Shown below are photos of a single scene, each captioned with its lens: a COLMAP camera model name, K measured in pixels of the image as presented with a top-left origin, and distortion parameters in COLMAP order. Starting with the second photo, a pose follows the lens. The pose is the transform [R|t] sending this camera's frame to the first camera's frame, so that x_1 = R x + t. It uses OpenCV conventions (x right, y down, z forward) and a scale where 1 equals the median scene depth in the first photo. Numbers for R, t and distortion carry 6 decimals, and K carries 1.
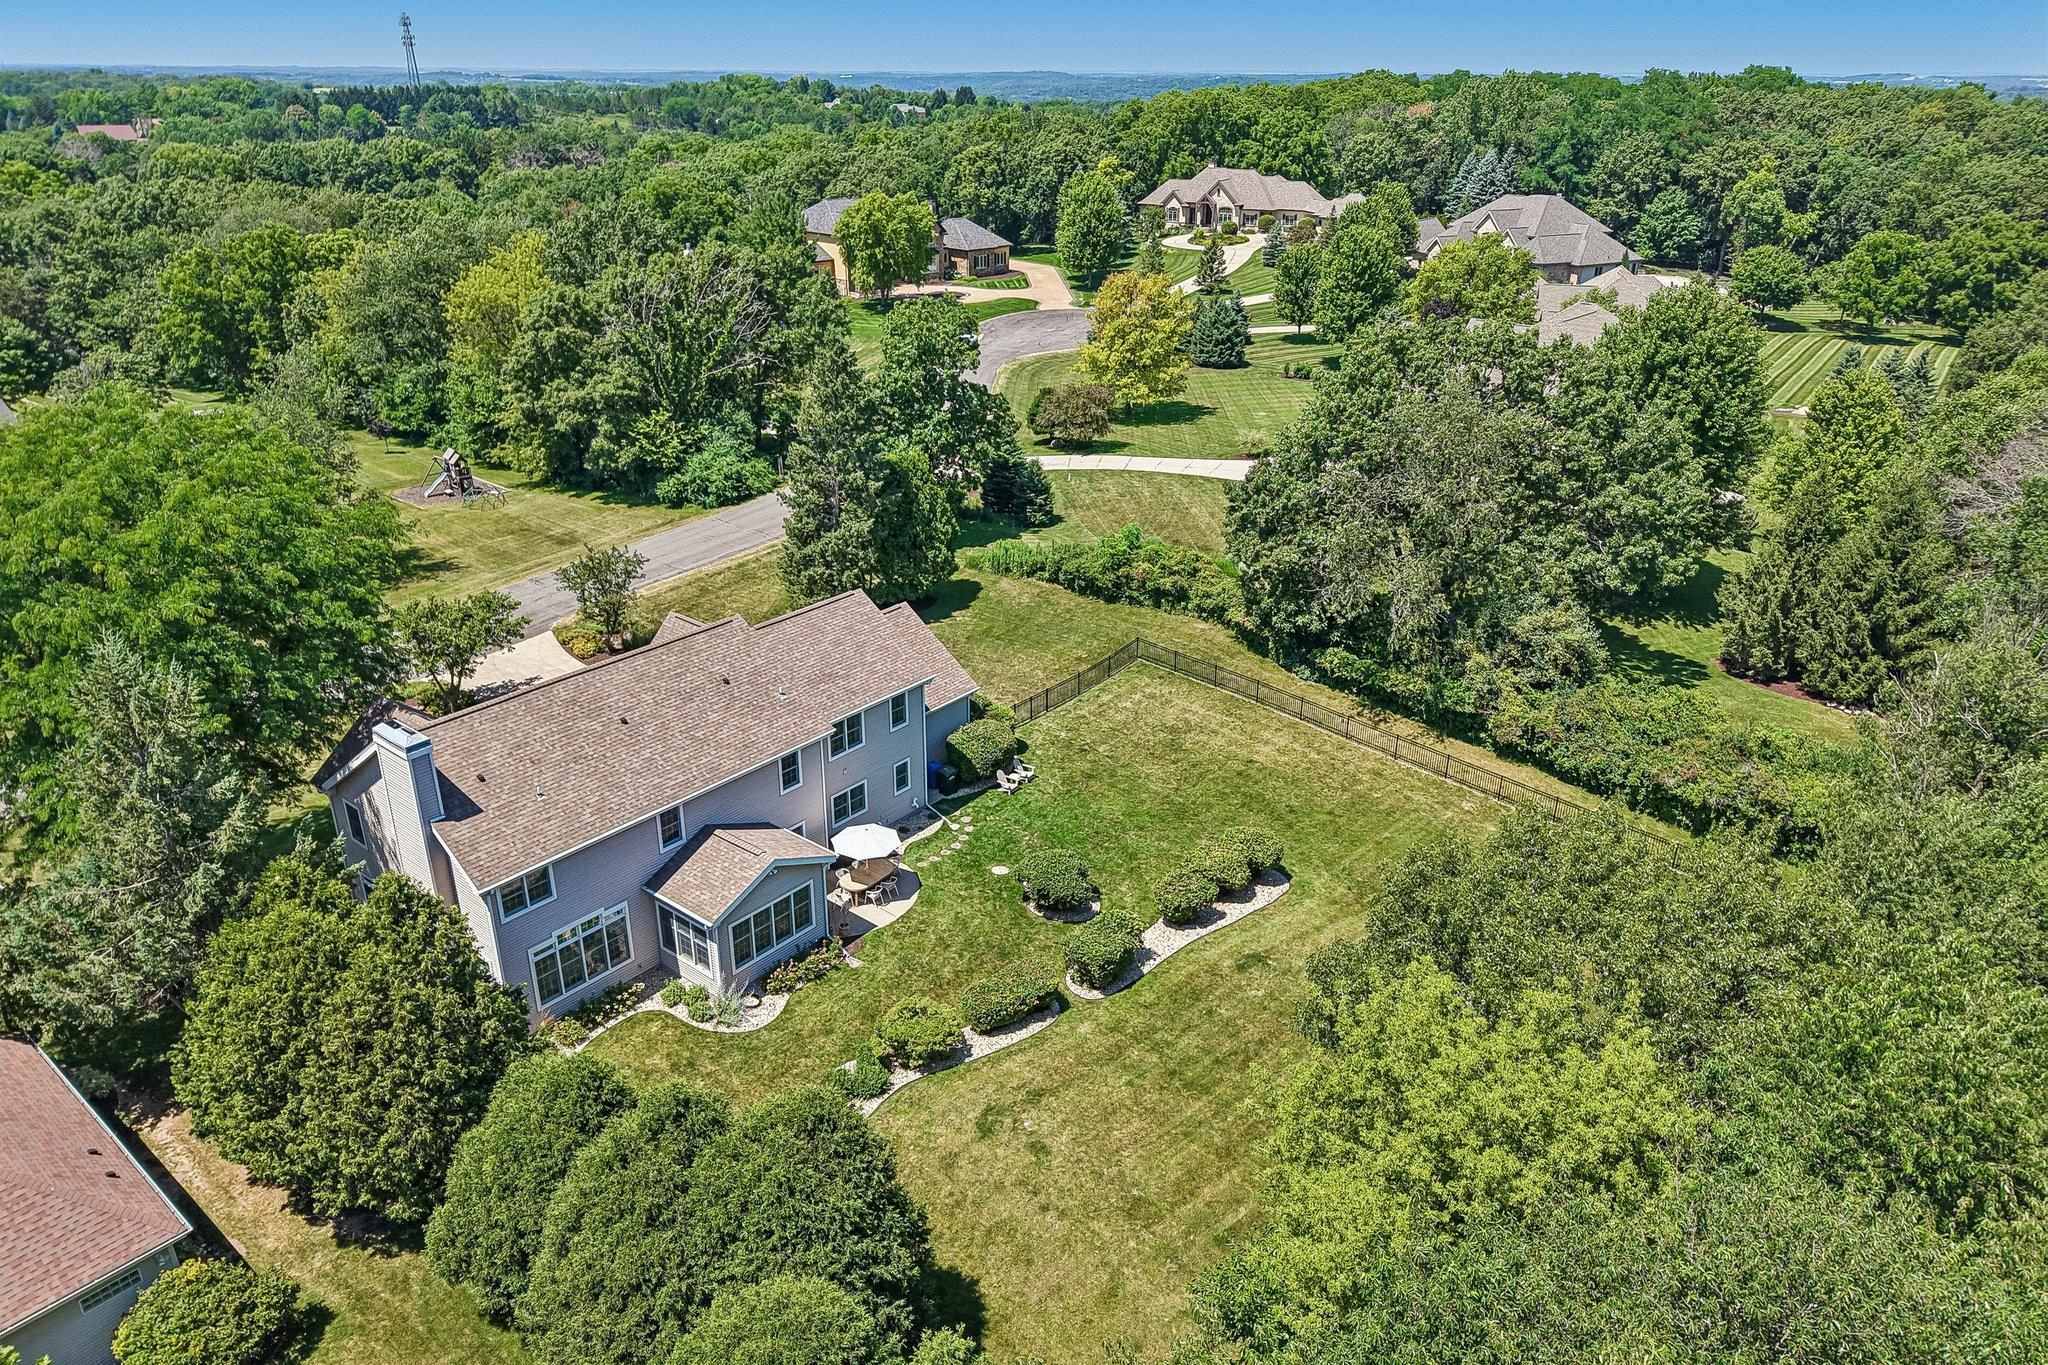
lens RADIAL K [[1354.2, 0, 1024.0], [0, 1354.2, 682.5], [0, 0, 1]] dist [0.010820, -0.014928]
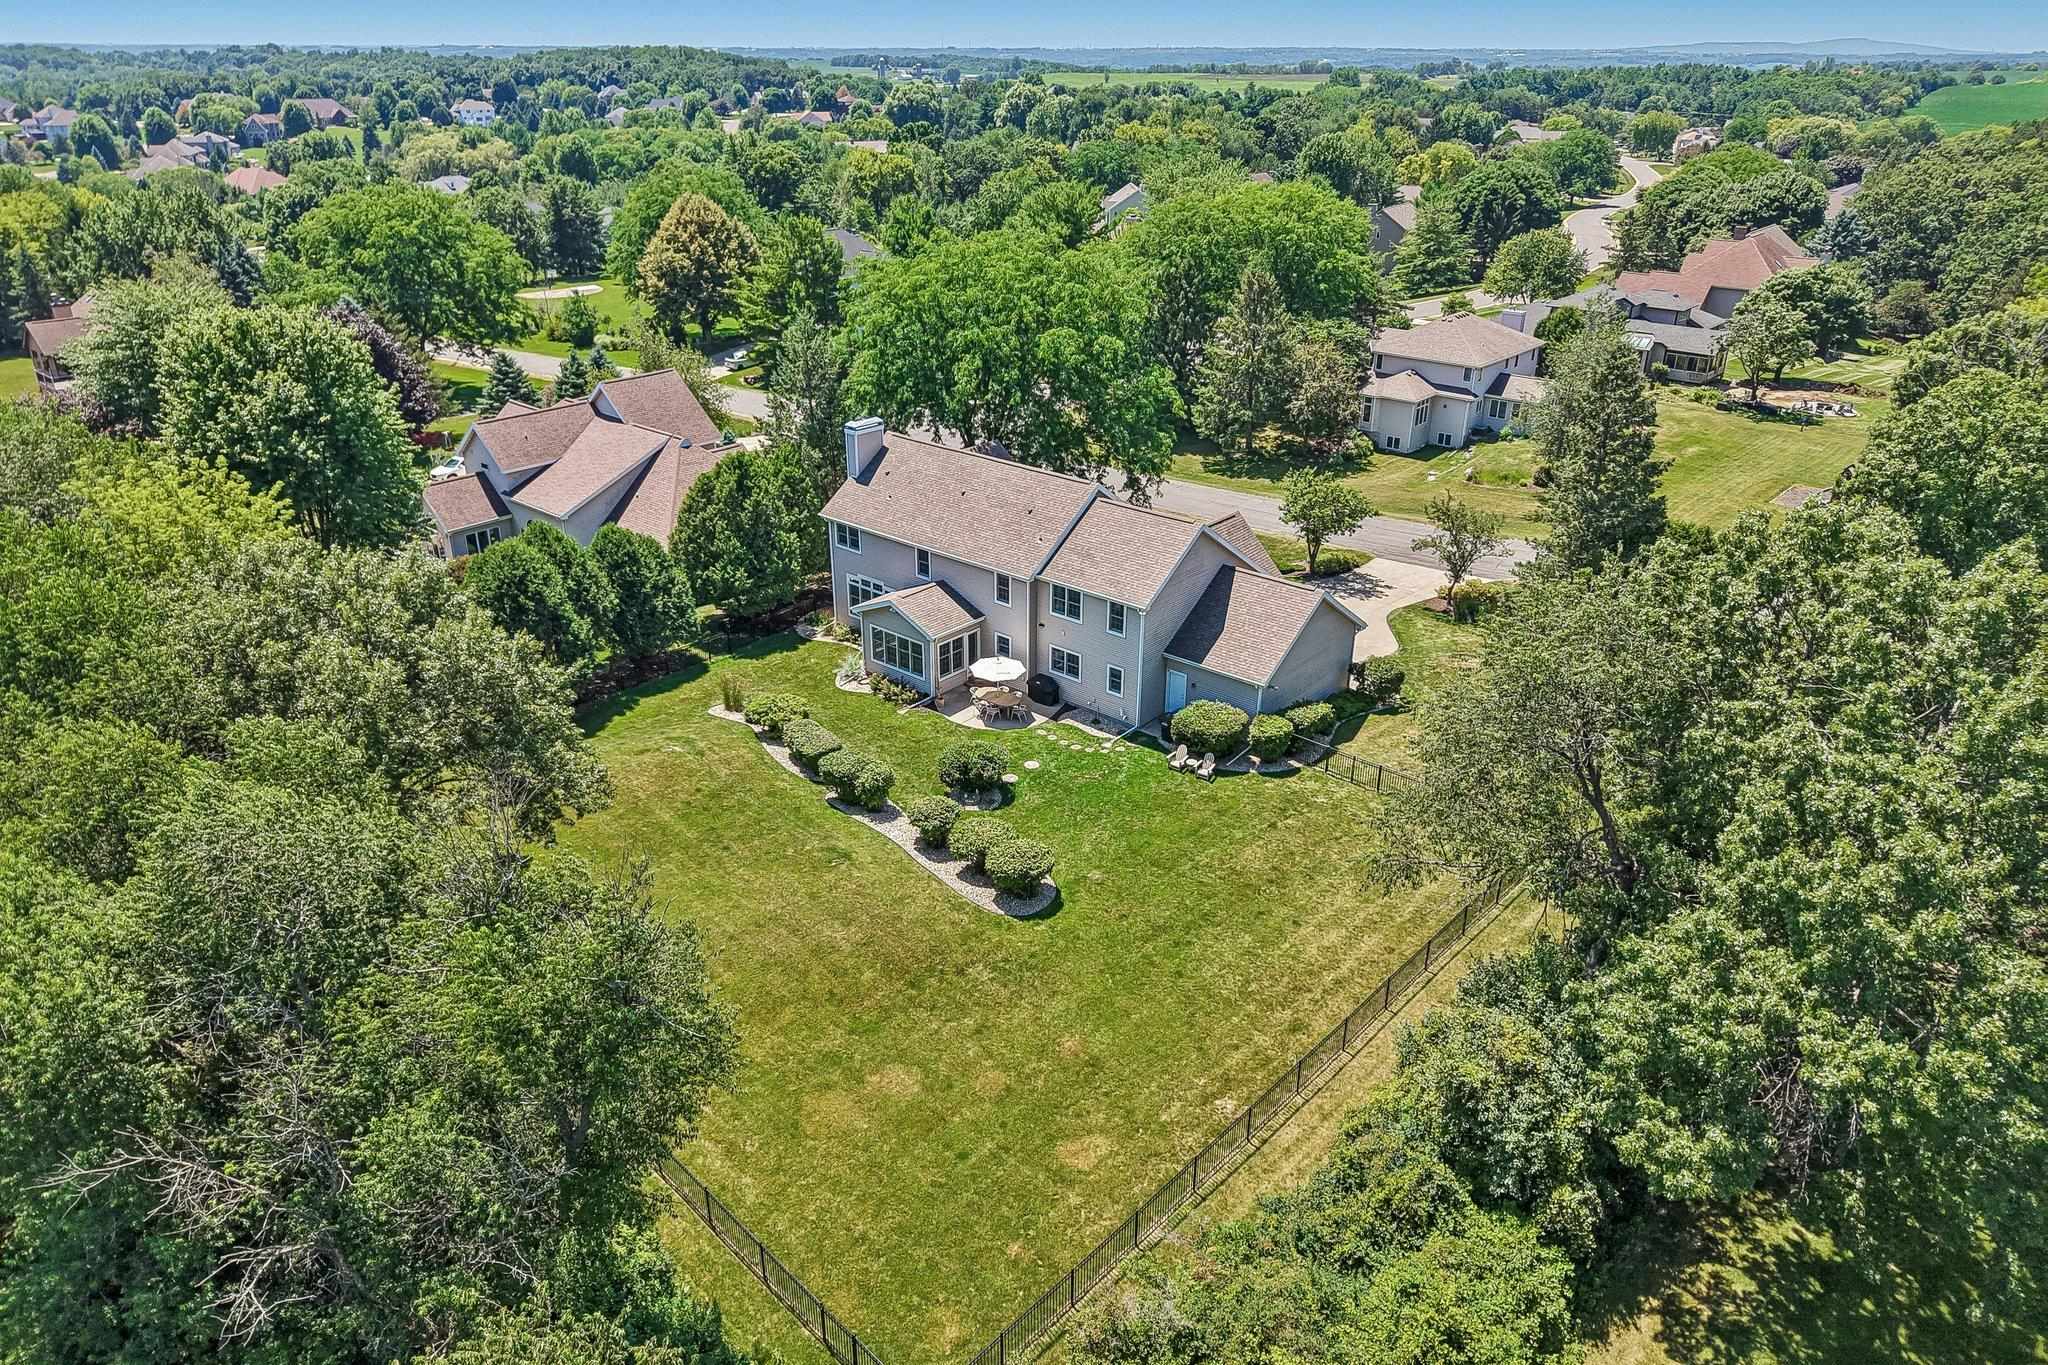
lens RADIAL K [[1354.2, 0, 1024.0], [0, 1354.2, 682.5], [0, 0, 1]] dist [0.010820, -0.014928]
pose [[-0.007176, 0.426981, -0.904232, 1.041905], [-0.418617, 0.819924, 0.390492, -0.376701], [0.908134, 0.381330, 0.172857, 0.850909]]
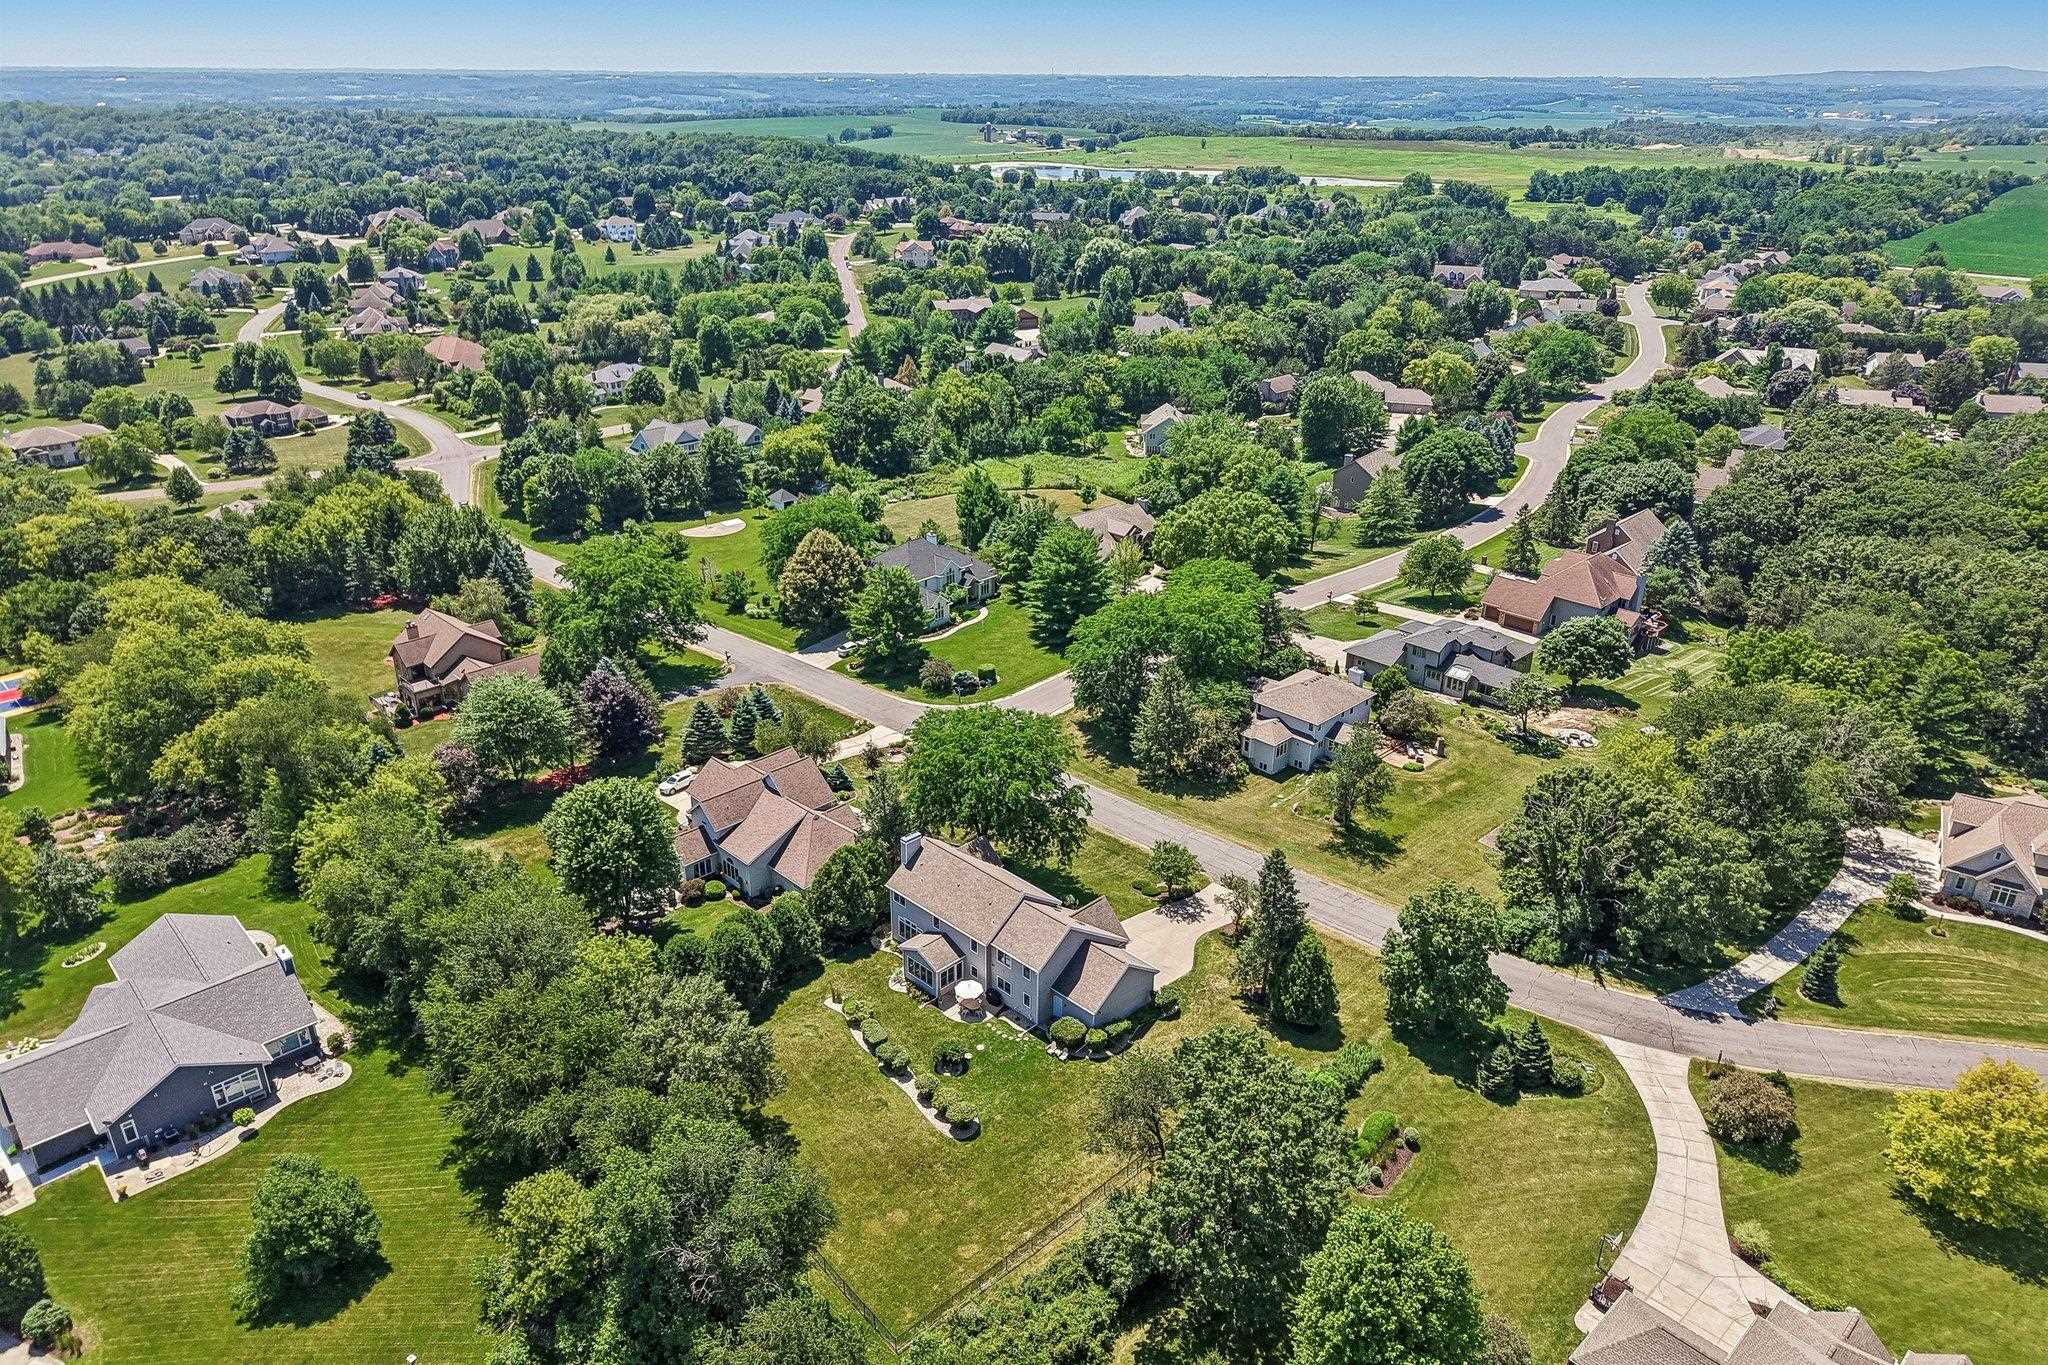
lens RADIAL K [[1336.7, 0, 1024.0], [0, 1336.7, 682.5], [0, 0, 1]] dist [0.004899, -0.005666]
pose [[-0.079636, 0.407846, -0.909571, 1.922670], [-0.420345, 0.813635, 0.401632, -1.401533], [0.903863, 0.414318, 0.106642, 0.630345]]
